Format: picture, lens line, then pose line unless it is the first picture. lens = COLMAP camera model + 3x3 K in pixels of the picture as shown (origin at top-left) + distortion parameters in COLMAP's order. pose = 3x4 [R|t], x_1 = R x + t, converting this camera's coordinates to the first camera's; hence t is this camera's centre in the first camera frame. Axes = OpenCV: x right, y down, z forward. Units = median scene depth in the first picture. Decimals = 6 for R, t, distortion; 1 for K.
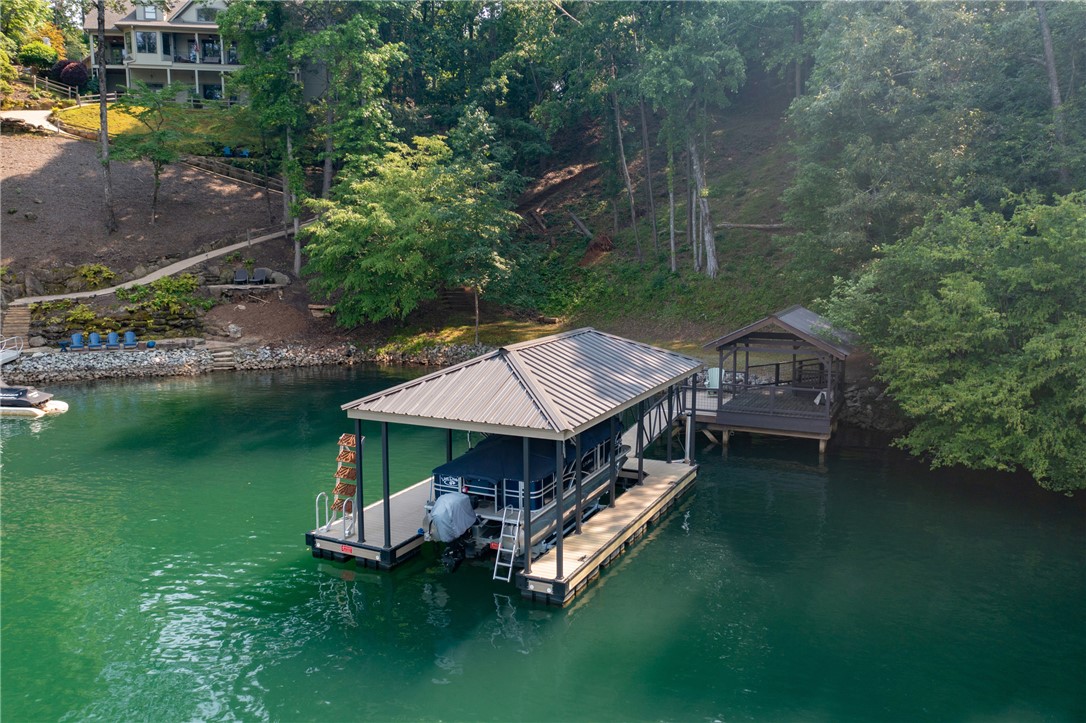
lens RADIAL K [[858.7, 0, 542.6], [0, 858.7, 361.3], [0, 0, 1]] dist [-0.028385, 0.009784]
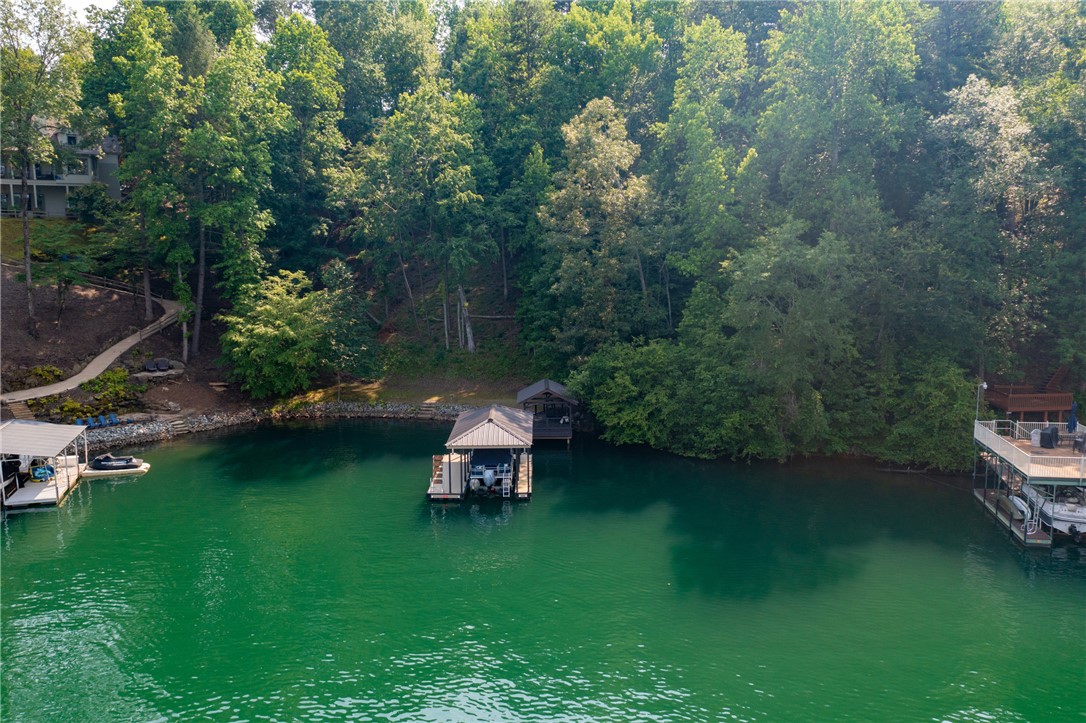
lens RADIAL K [[858.7, 0, 543.1], [0, 858.7, 361.1], [0, 0, 1]] dist [-0.028385, 0.009784]
pose [[0.899352, -0.065260, 0.432327, -0.703355], [0.068407, 0.997623, 0.008287, -0.138277], [-0.431840, 0.022121, 0.901679, -1.043882]]
